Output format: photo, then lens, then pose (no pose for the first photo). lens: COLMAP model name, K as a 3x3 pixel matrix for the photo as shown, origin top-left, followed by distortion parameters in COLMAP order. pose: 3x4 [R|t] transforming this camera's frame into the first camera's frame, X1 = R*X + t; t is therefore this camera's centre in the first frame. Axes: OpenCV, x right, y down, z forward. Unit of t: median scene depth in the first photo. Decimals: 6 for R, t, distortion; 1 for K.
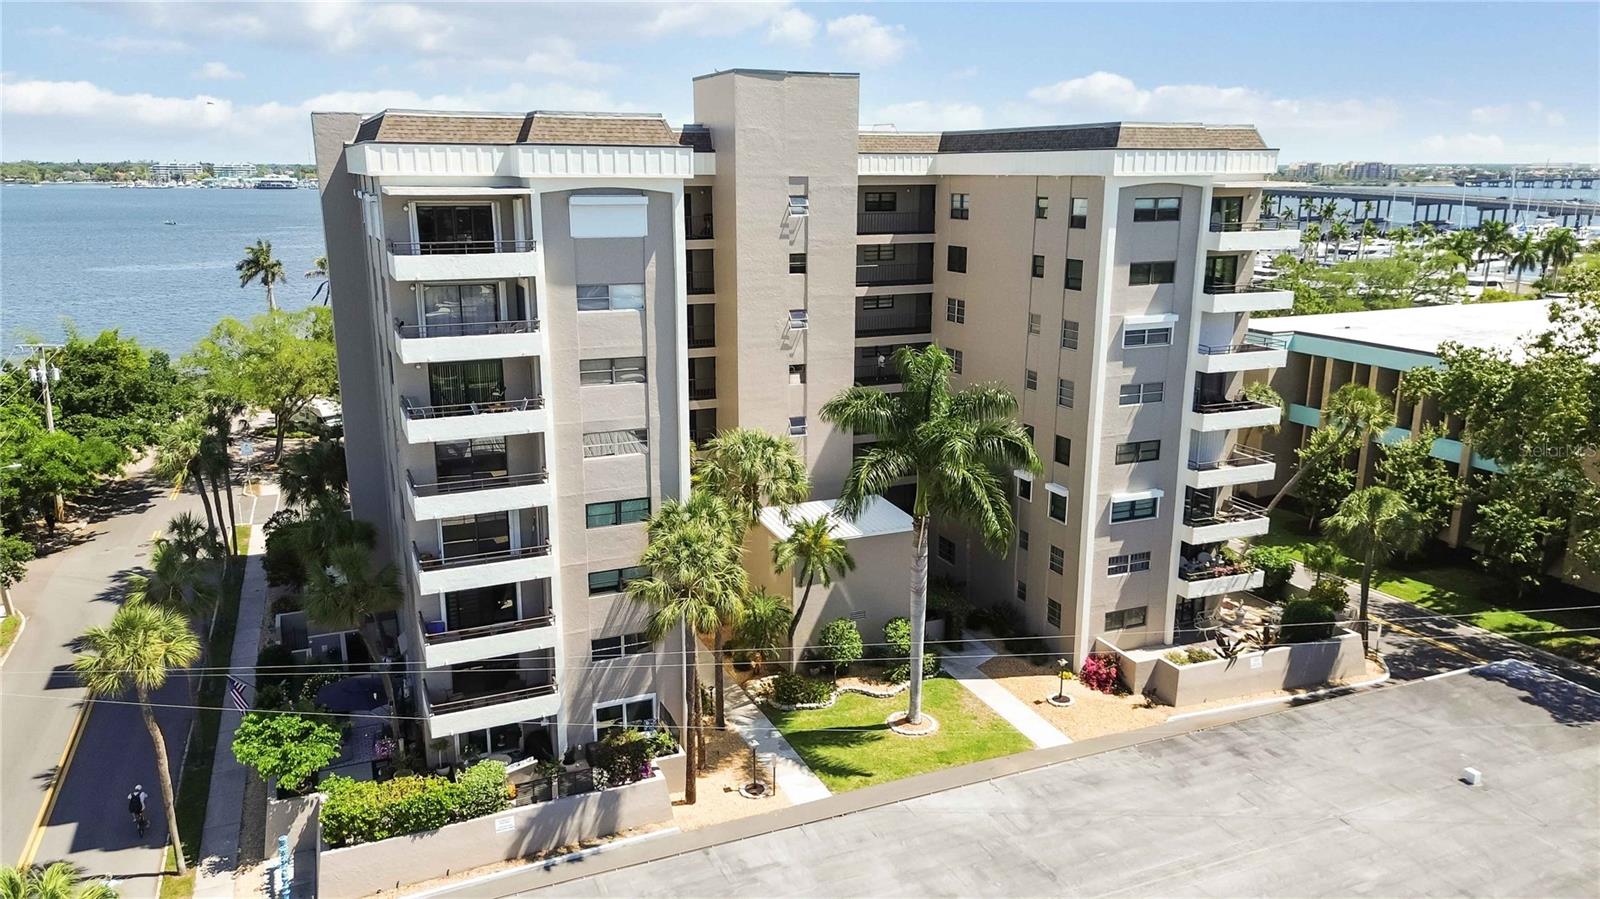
lens RADIAL K [[1141.6, 0, 800.0], [0, 1141.6, 449.5], [0, 0, 1]] dist [0.053665, -0.005647]
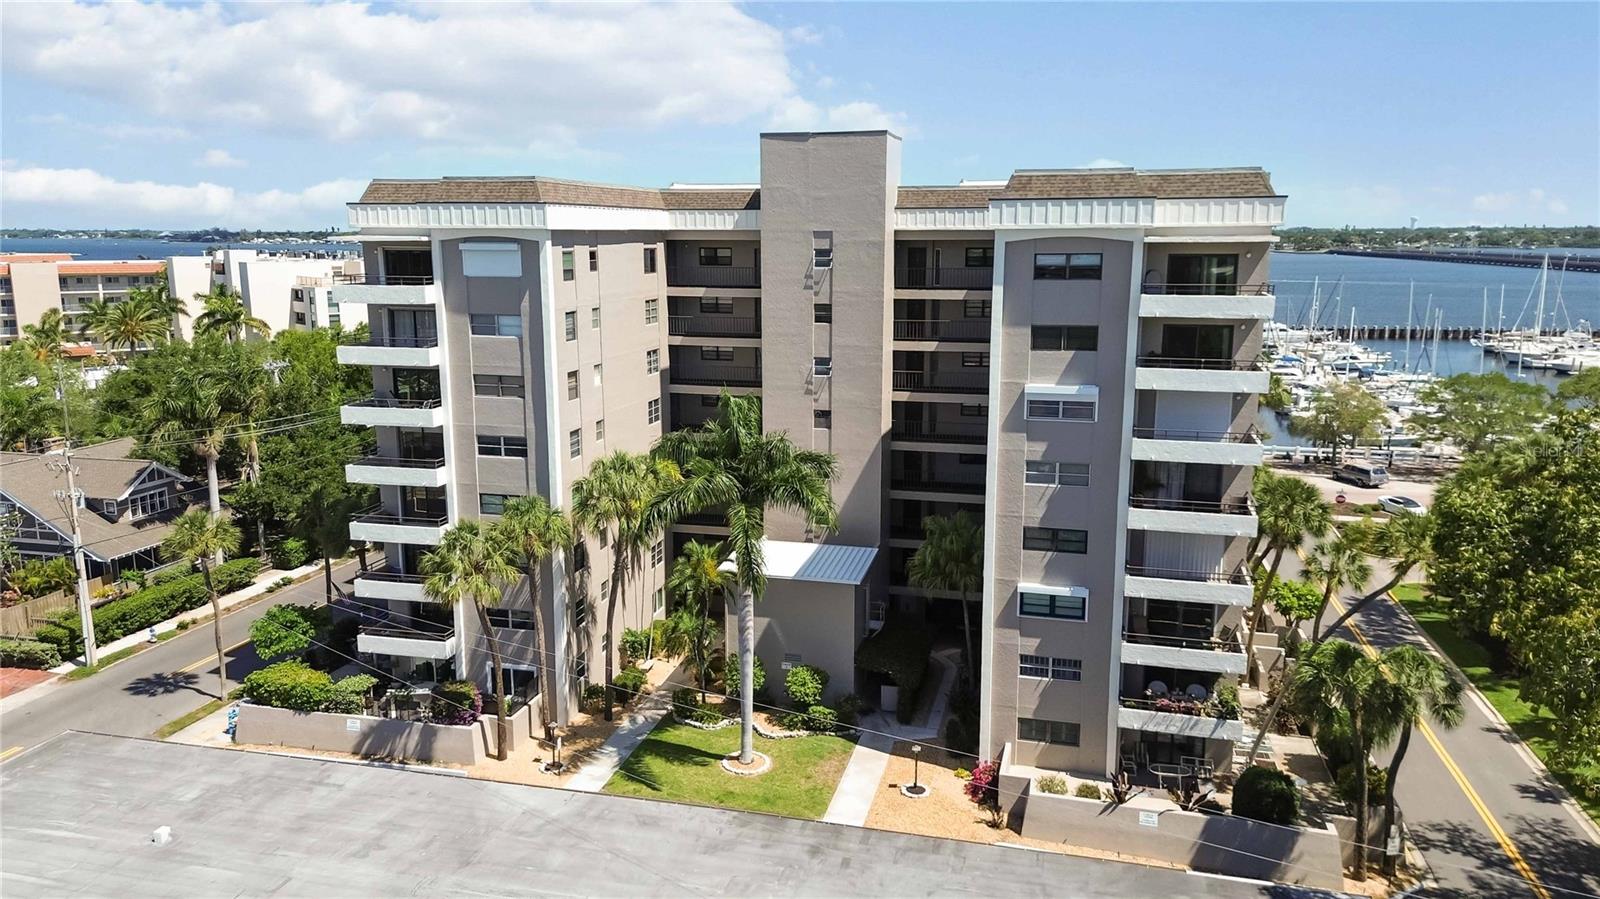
lens RADIAL K [[1141.6, 0, 800.0], [0, 1141.6, 449.5], [0, 0, 1]] dist [0.053665, -0.005647]
pose [[0.791479, 0.112679, -0.600720, 0.682229], [-0.145467, 0.989344, -0.006085, -0.033843], [0.593633, 0.092201, 0.799436, 0.184199]]
